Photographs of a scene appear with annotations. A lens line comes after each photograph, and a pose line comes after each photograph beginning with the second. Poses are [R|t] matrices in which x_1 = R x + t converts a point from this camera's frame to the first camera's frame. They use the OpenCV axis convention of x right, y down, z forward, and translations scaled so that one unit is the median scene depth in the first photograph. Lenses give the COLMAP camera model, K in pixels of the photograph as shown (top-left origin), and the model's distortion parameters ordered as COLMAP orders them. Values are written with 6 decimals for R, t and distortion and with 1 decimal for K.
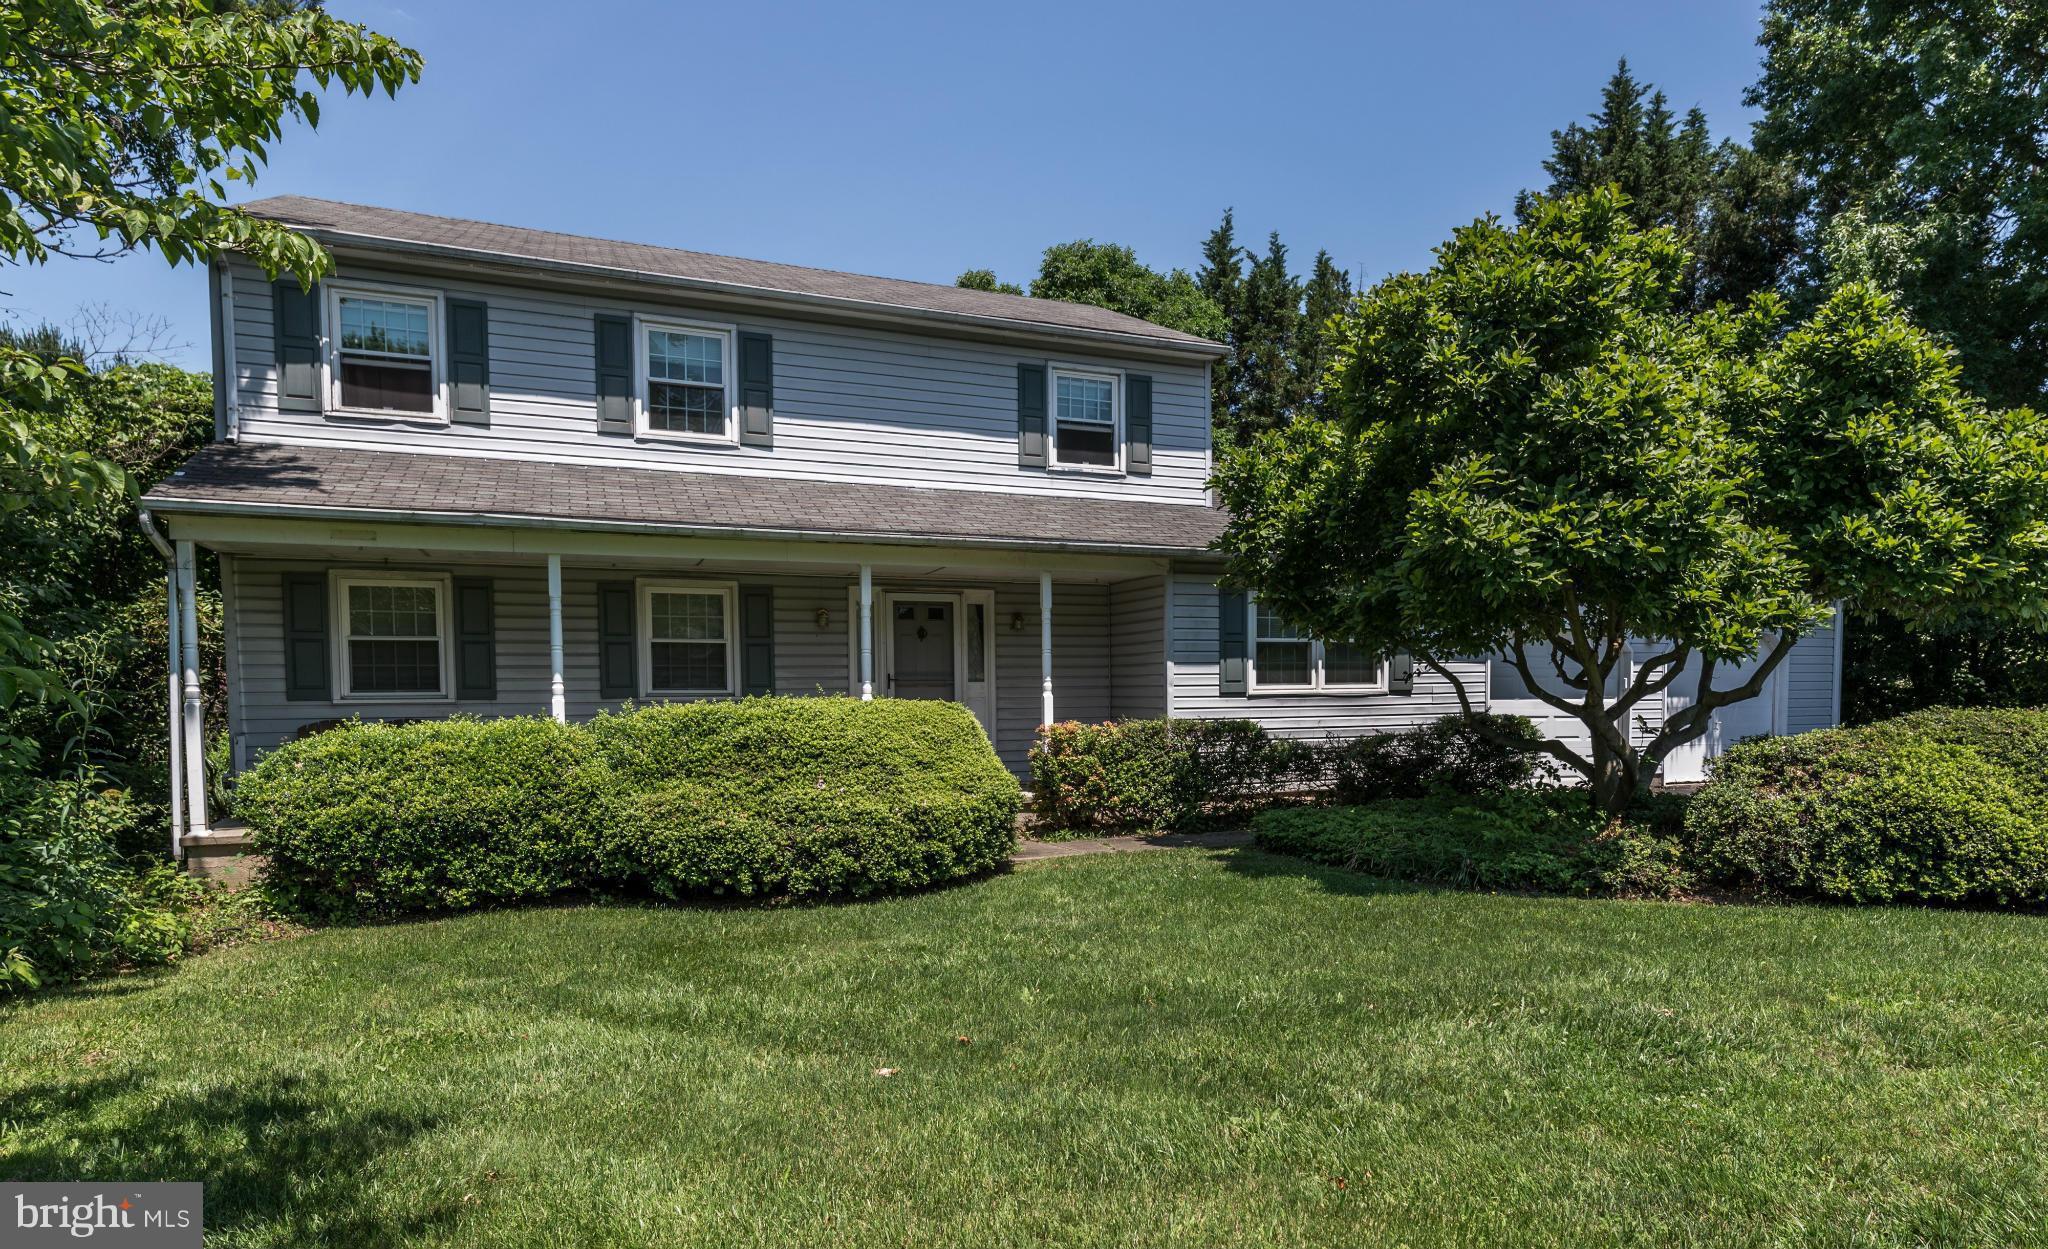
lens RADIAL K [[834.0, 0, 1023.6], [0, 834.0, 718.8], [0, 0, 1]] dist [0.000301, 0.000657]
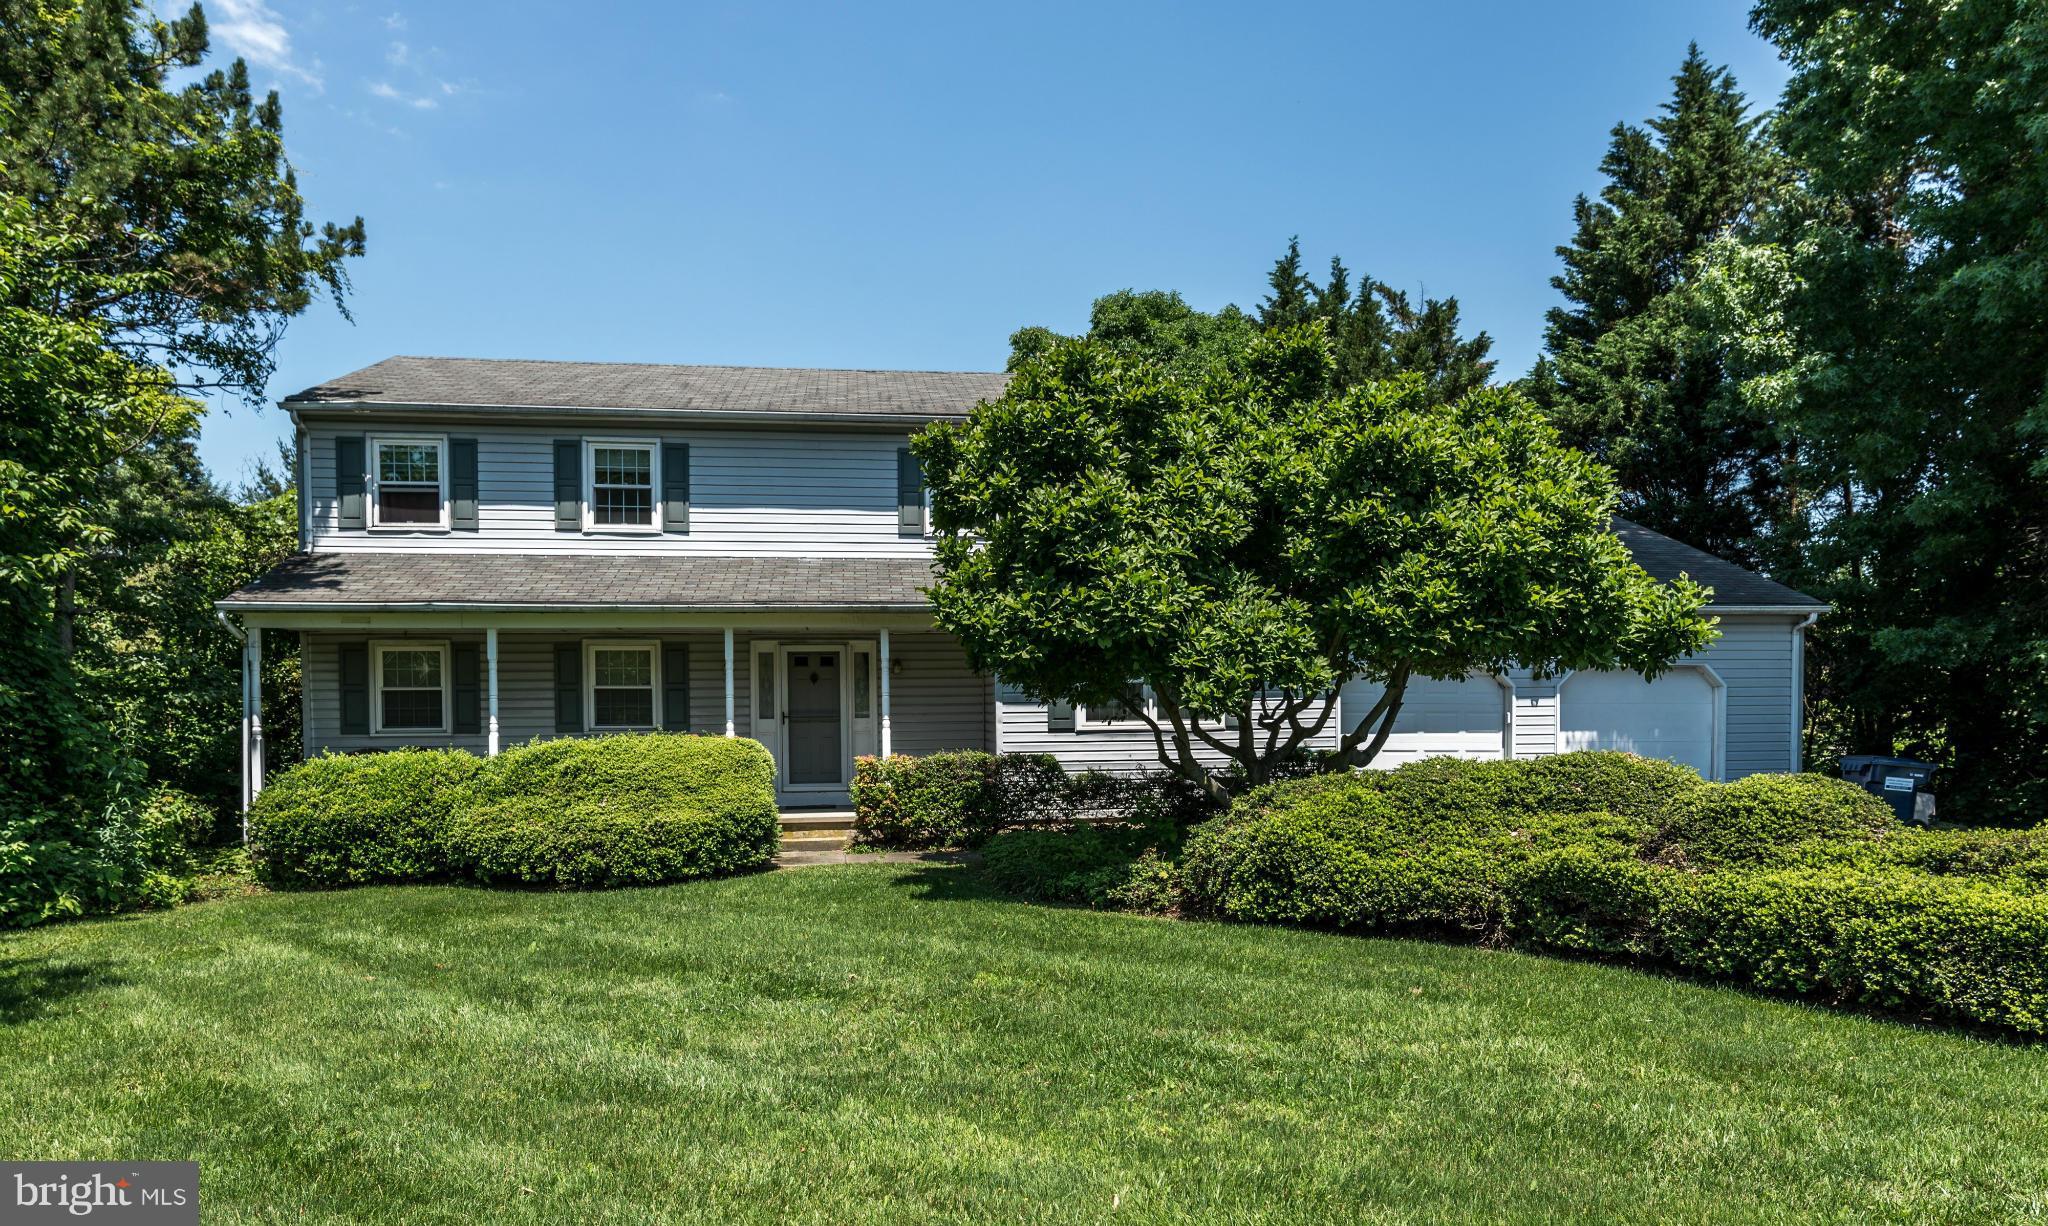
lens RADIAL K [[824.8, 0, 1024.2], [0, 824.8, 724.1], [0, 0, 1]] dist [0.000836, -0.000069]
pose [[0.979932, 0.002730, -0.199315, 0.511948], [-0.005995, 0.999858, -0.015776, -0.023500], [0.199243, 0.016654, 0.979809, -0.128531]]
